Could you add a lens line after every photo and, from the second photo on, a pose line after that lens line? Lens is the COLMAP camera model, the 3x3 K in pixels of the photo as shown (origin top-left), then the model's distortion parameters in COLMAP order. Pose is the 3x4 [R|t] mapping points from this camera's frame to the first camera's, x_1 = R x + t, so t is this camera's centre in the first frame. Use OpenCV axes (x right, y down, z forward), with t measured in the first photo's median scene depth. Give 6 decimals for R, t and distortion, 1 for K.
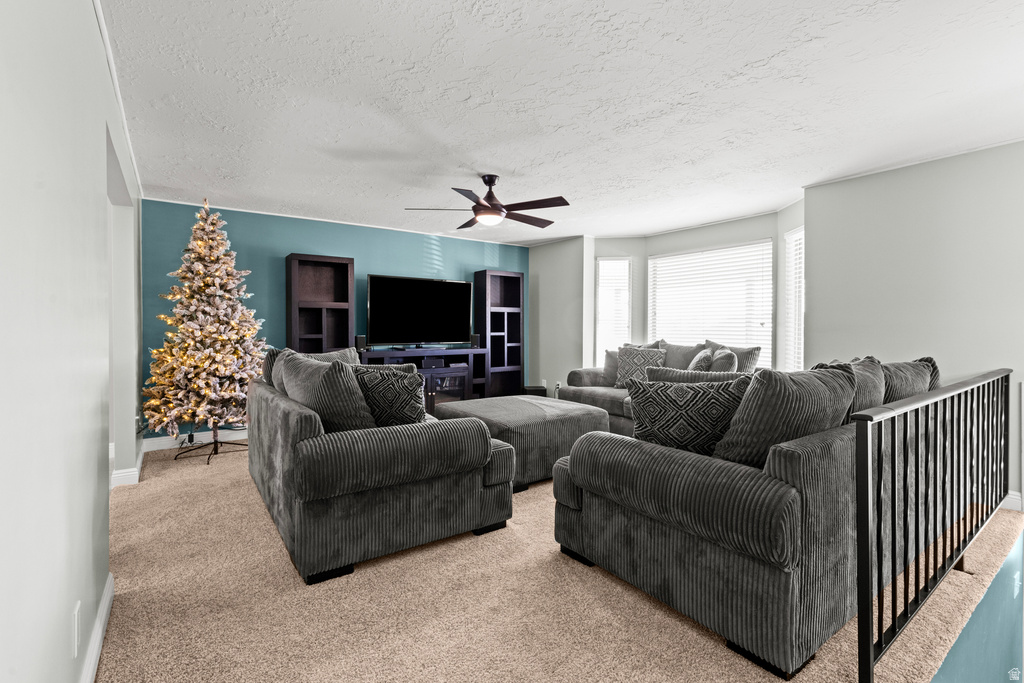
lens RADIAL K [[474.3, 0, 513.5], [0, 474.3, 340.0], [0, 0, 1]] dist [0.006567, -0.000727]
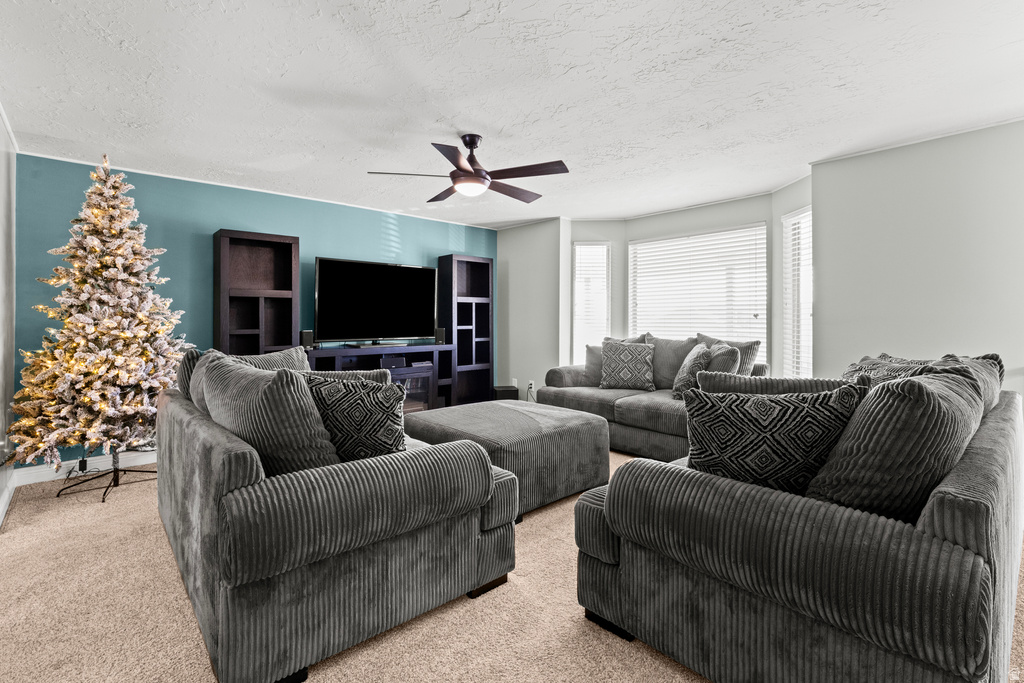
lens RADIAL K [[474.3, 0, 486.6], [0, 474.3, 321.1], [0, 0, 1]] dist [0.006567, -0.000727]
pose [[0.997582, -0.003054, 0.069435, -0.087323], [0.004675, 0.999720, -0.023193, -0.006684], [-0.069345, 0.023461, 0.997317, 0.199814]]
